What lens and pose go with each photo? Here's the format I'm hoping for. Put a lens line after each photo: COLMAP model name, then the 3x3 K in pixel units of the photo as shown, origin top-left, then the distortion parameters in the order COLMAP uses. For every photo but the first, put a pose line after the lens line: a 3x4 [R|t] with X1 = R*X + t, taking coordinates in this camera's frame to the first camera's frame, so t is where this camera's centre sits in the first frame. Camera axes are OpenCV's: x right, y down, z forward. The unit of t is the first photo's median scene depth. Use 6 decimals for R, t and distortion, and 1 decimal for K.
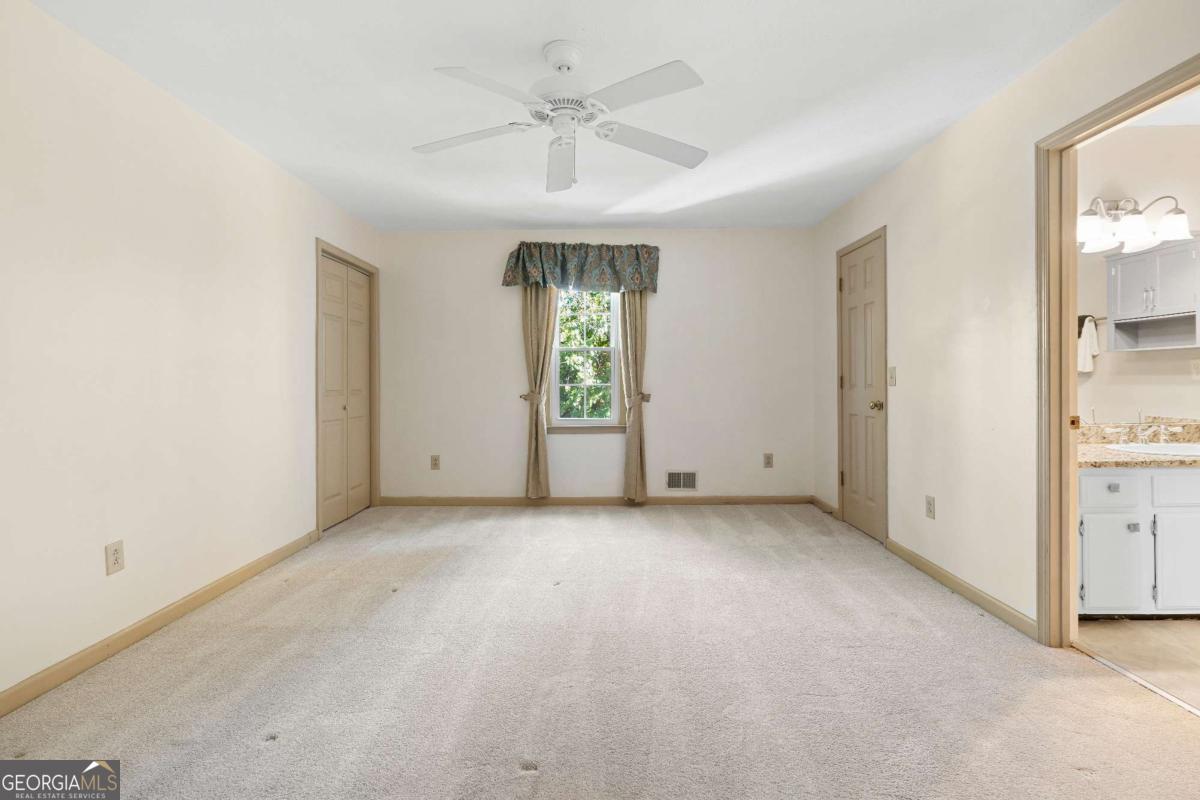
lens RADIAL K [[548.6, 0, 605.3], [0, 548.6, 382.9], [0, 0, 1]] dist [-0.012553, 0.000324]
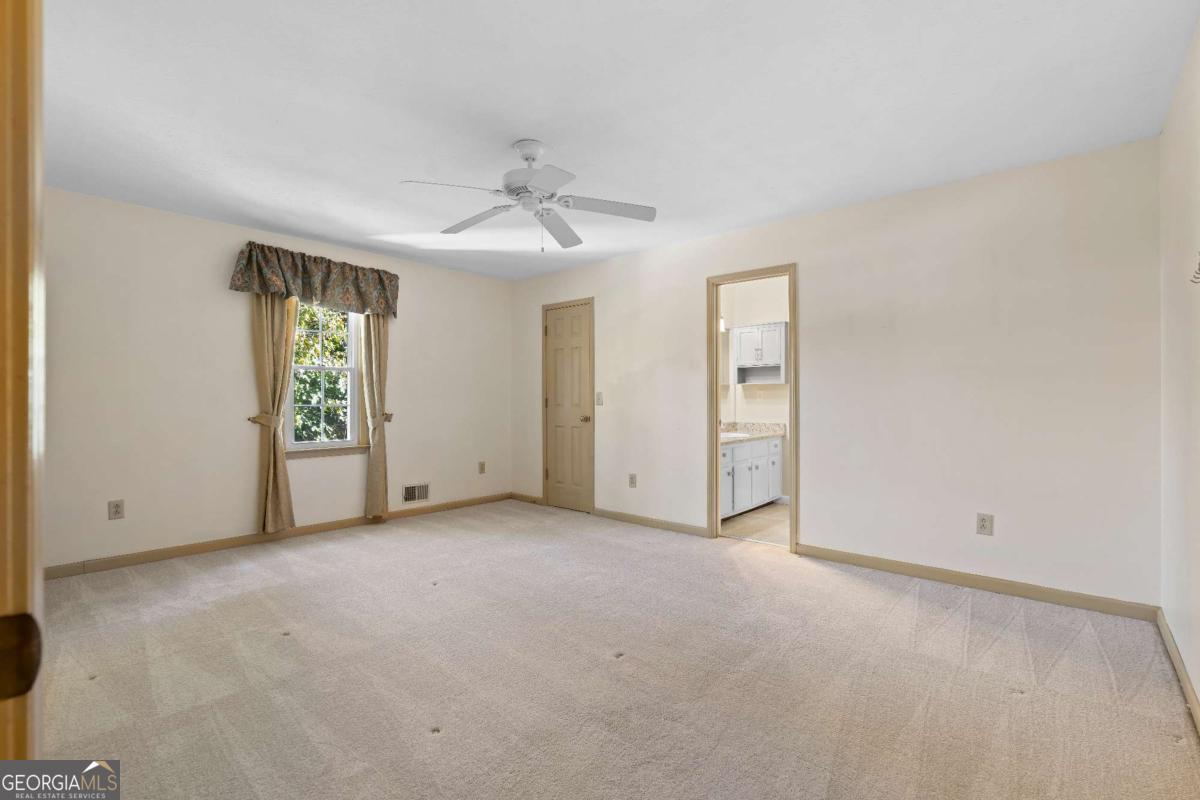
lens RADIAL K [[546.5, 0, 600.0], [0, 546.5, 400.0], [0, 0, 1]] dist [-0.006528, 0.000362]
pose [[0.651938, 0.003948, 0.758262, -0.452212], [0.002221, 0.999972, -0.007117, 0.001689], [-0.758269, 0.006324, 0.651911, 0.015272]]
